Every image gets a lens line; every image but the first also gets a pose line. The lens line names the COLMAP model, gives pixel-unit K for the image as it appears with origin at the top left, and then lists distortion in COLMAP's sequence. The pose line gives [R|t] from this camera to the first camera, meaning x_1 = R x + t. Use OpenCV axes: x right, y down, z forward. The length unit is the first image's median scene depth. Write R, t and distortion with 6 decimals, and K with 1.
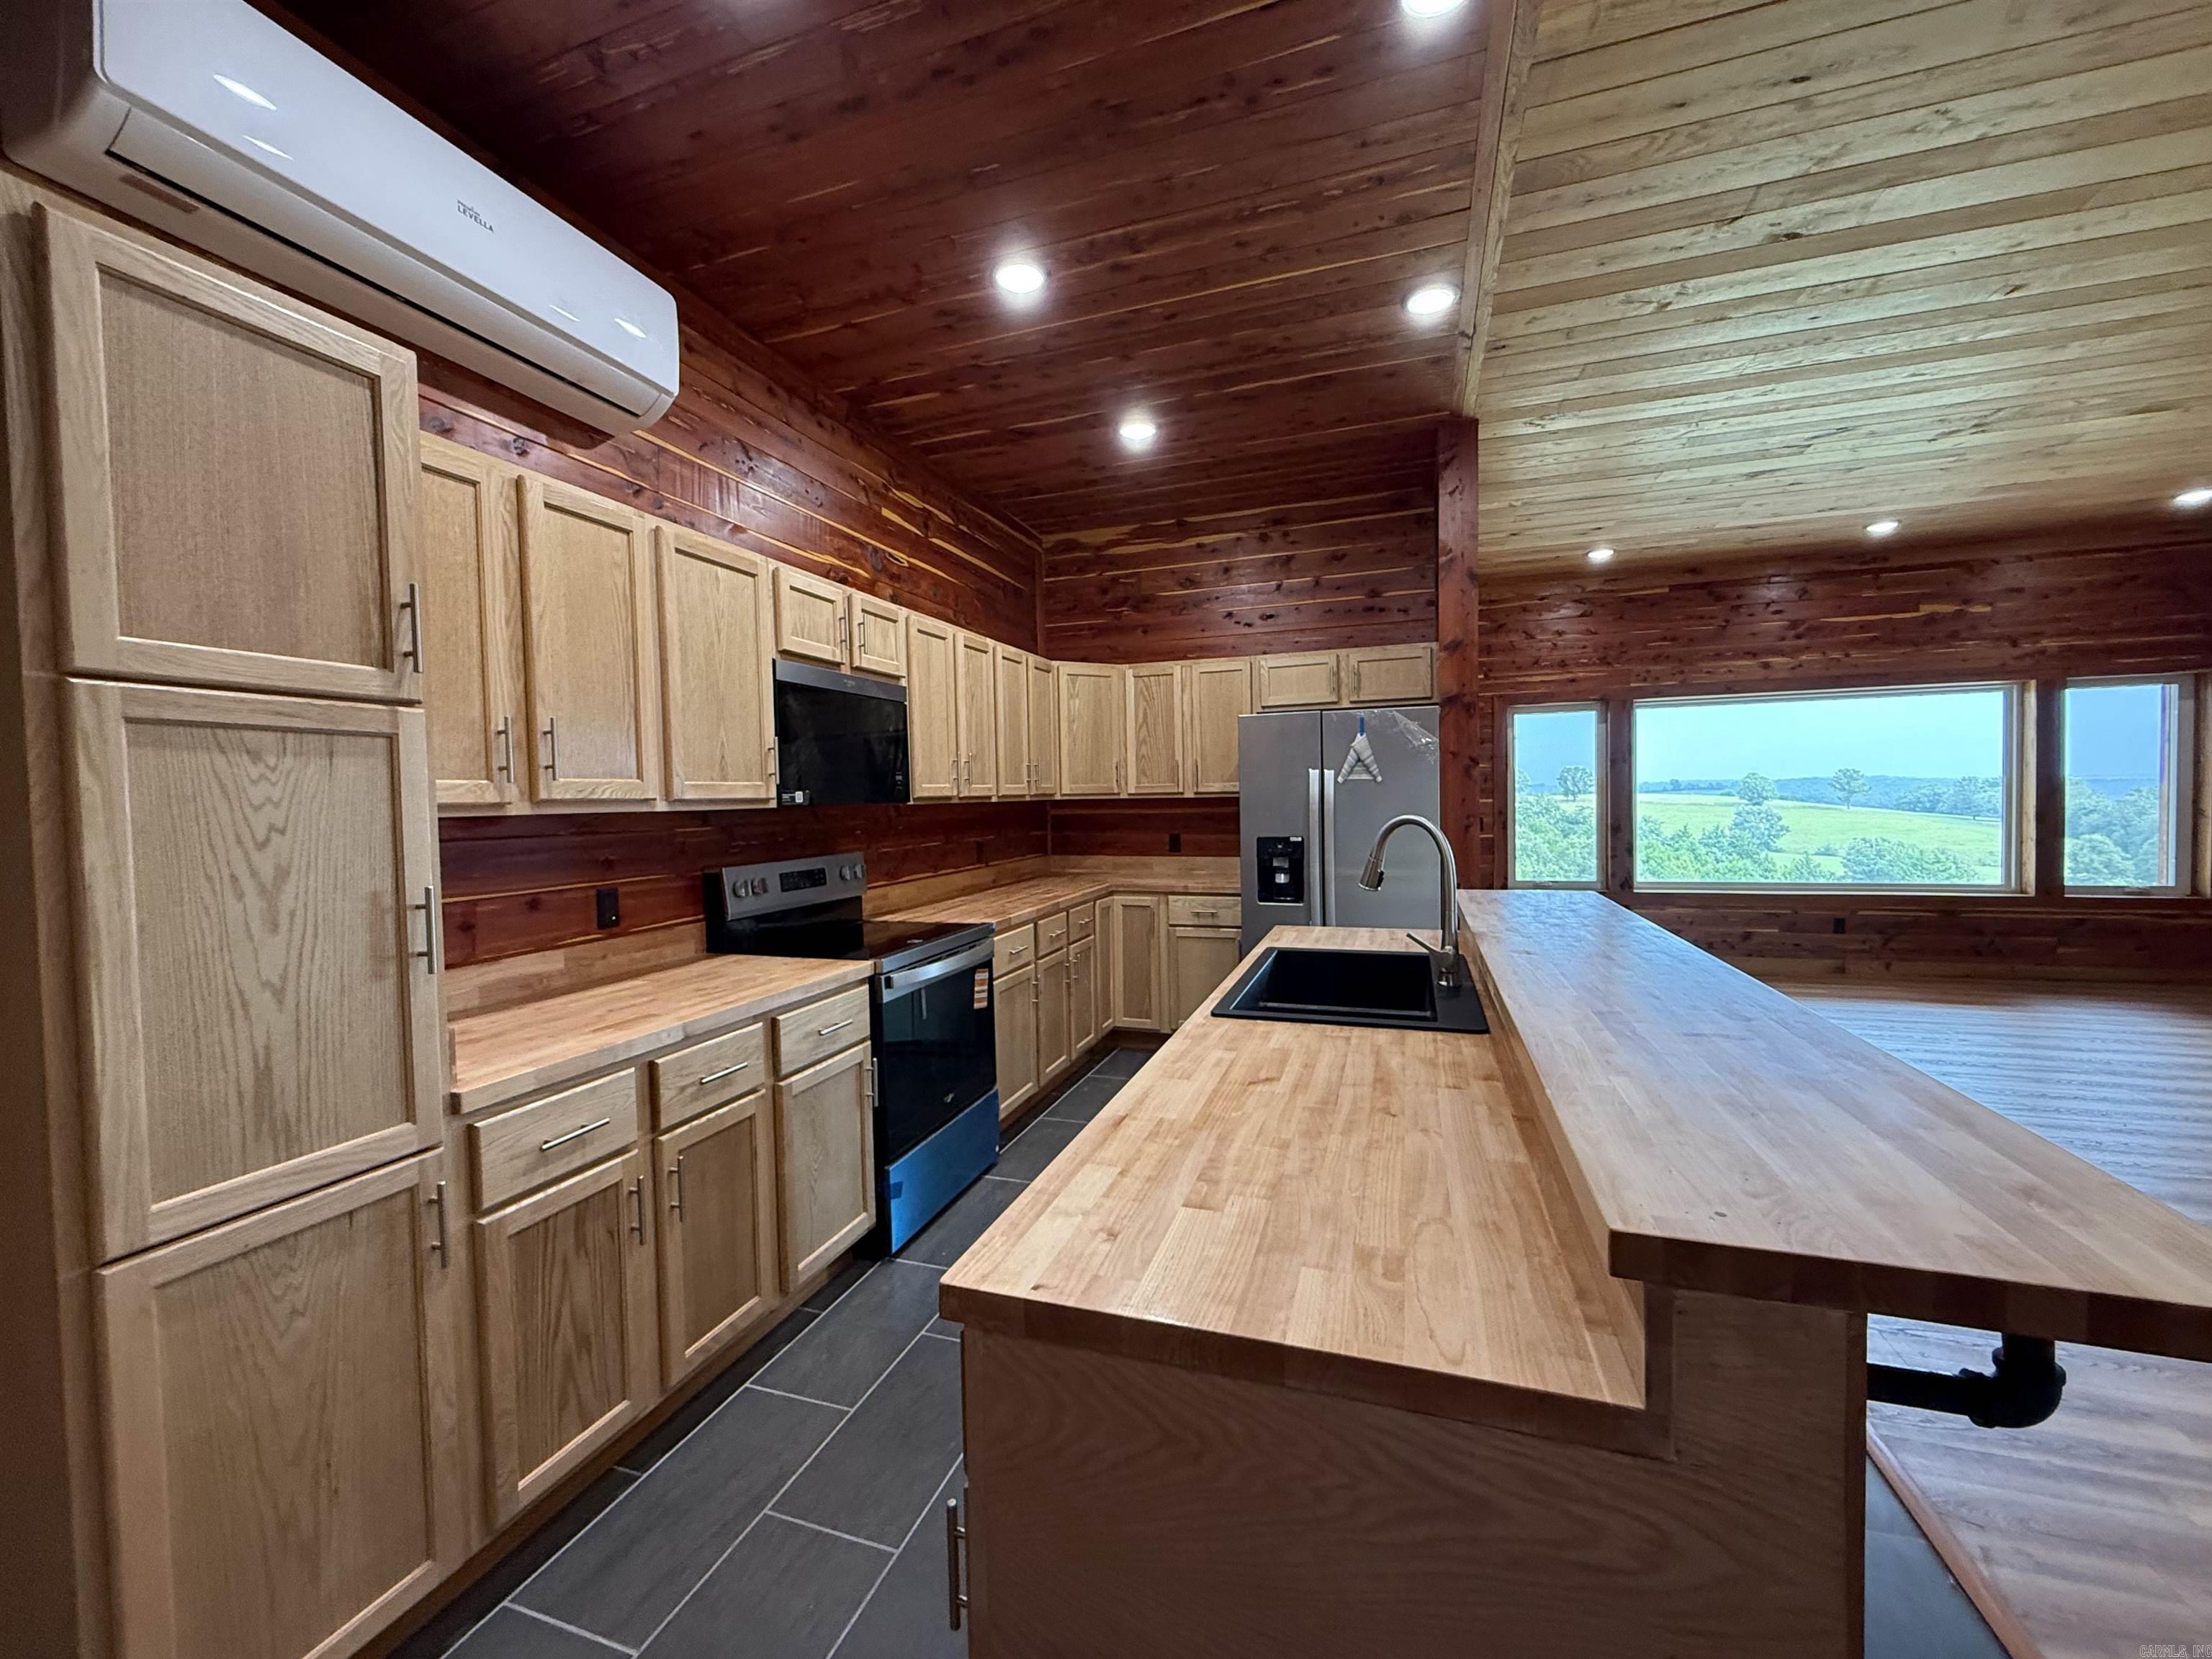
lens RADIAL K [[880.7, 0, 1103.6], [0, 880.7, 835.1], [0, 0, 1]] dist [0.001487, 0.000489]
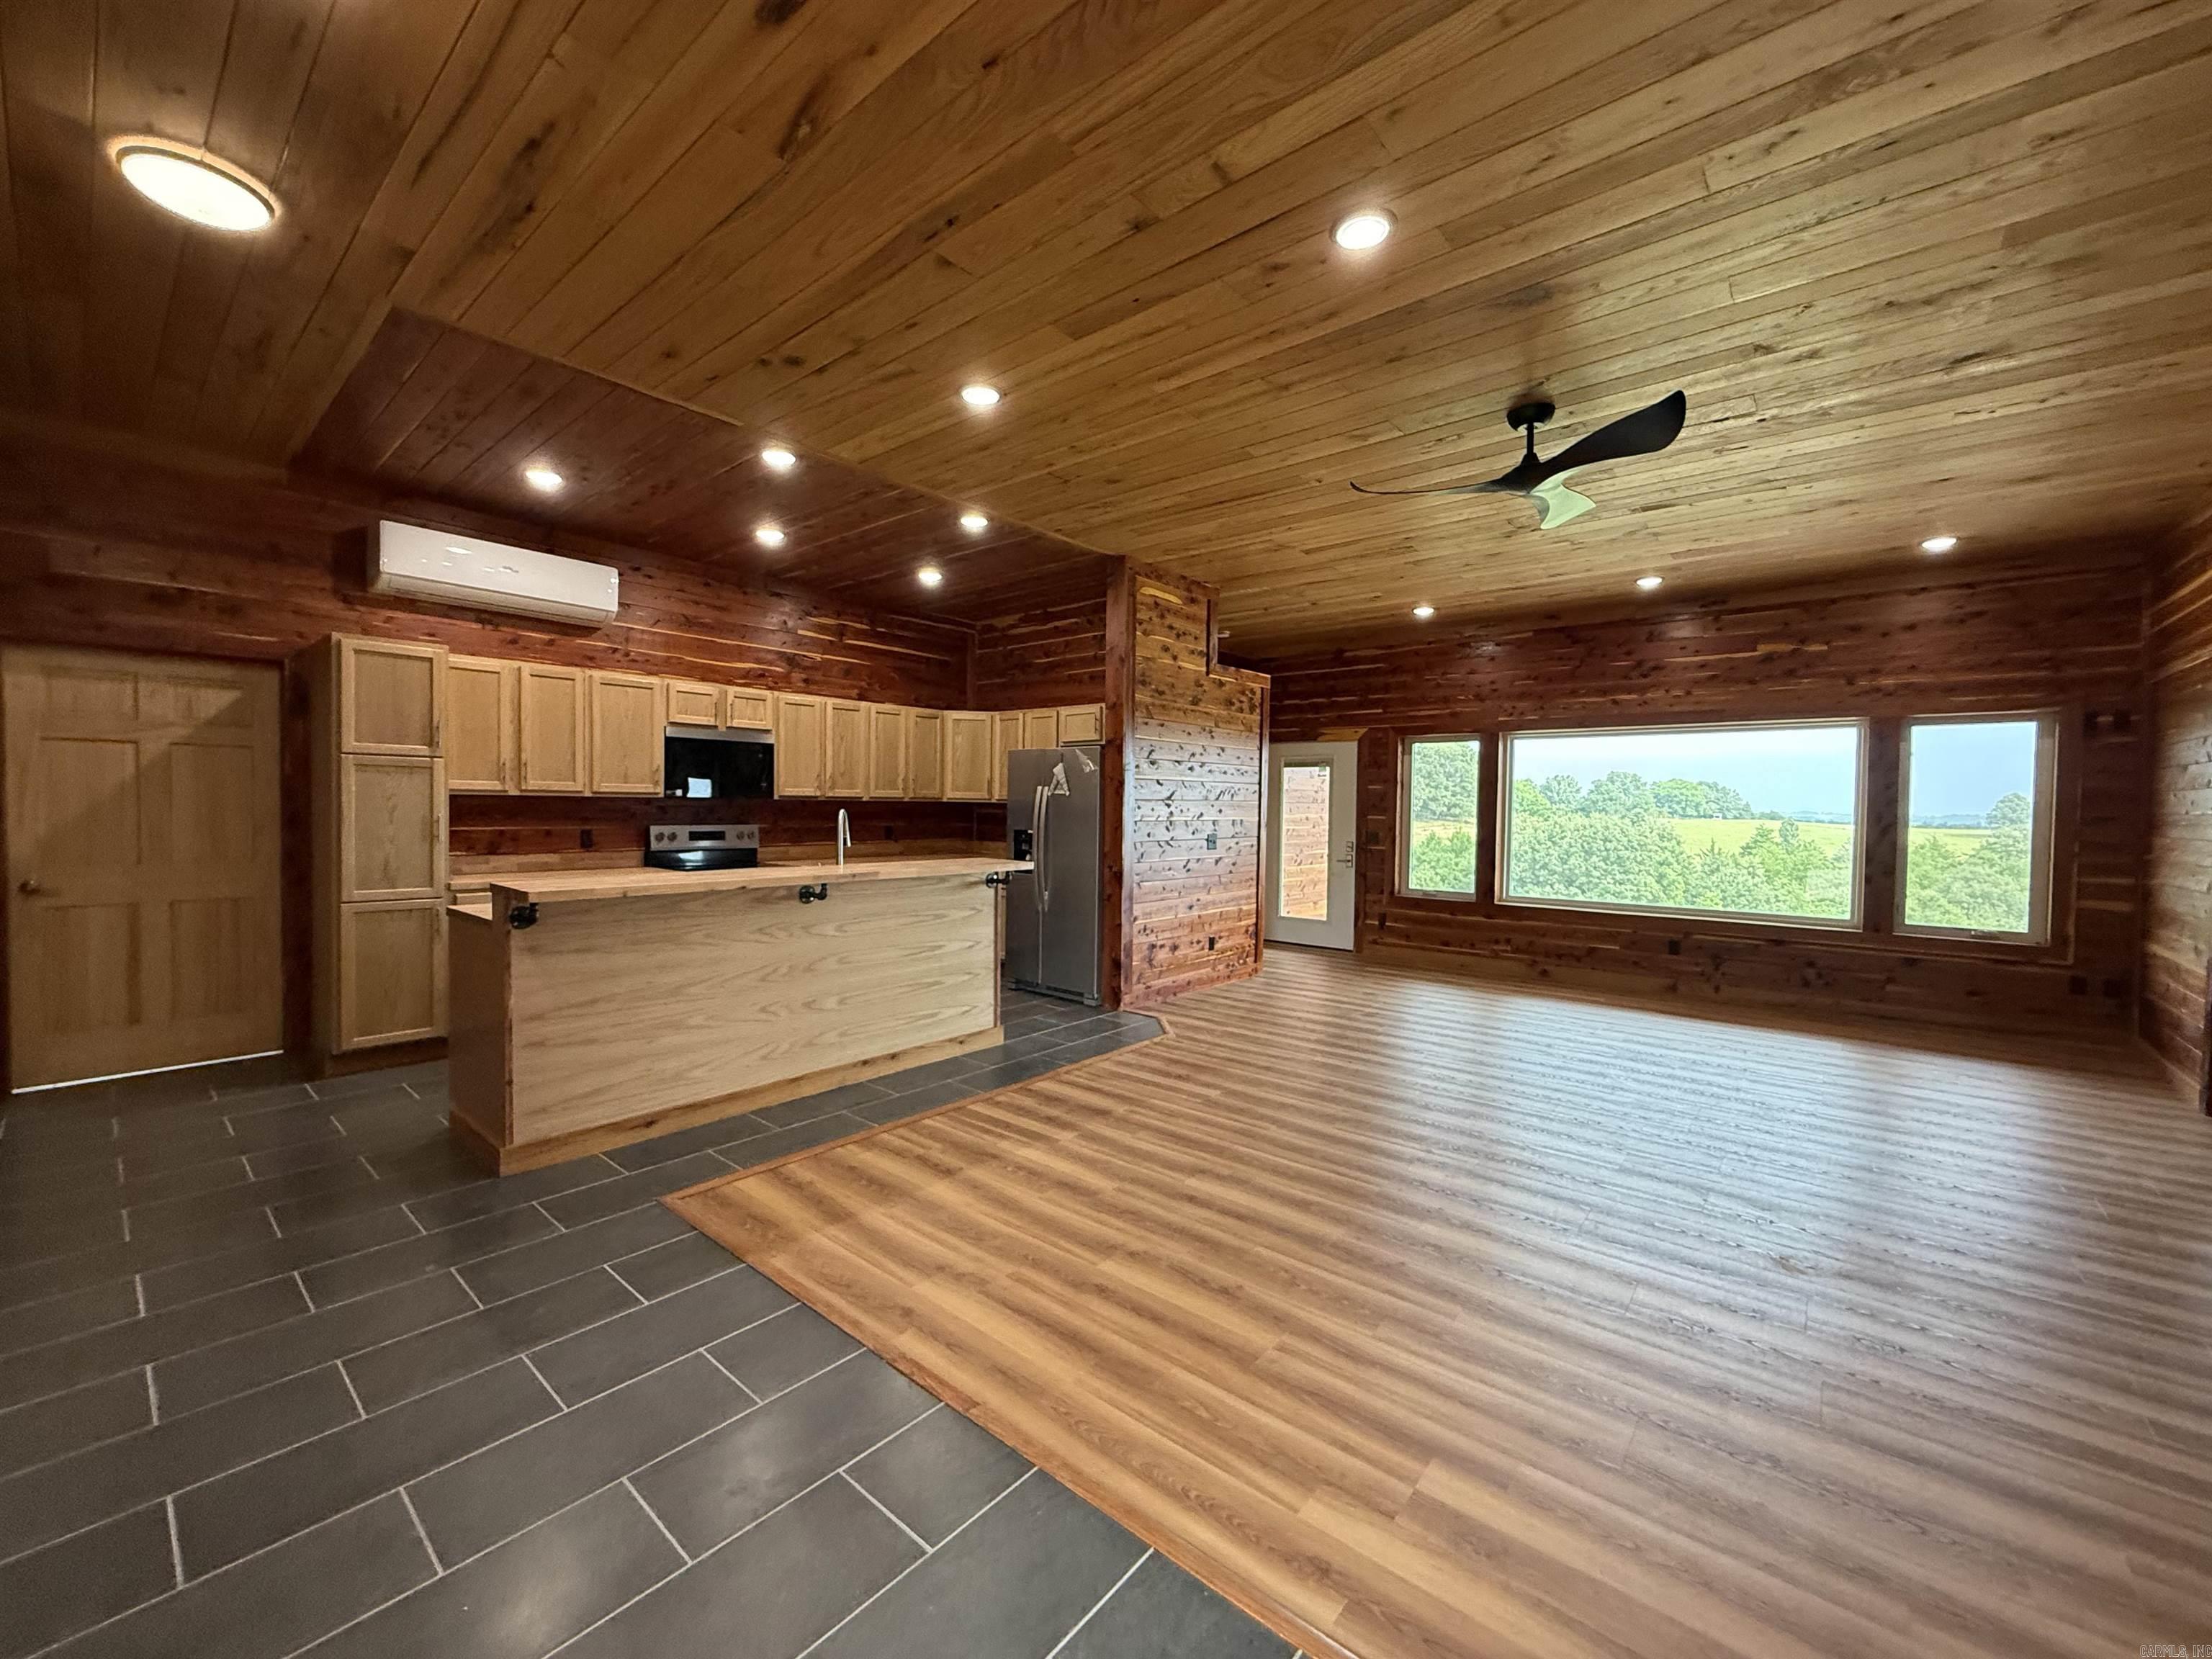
lens RADIAL K [[880.7, 0, 1103.6], [0, 880.7, 835.1], [0, 0, 1]] dist [0.001487, 0.000489]
pose [[0.929412, 0.047787, -0.365937, 0.745543], [-0.050596, 0.998717, 0.001916, 0.001254], [0.365559, 0.016734, 0.930638, -0.307840]]
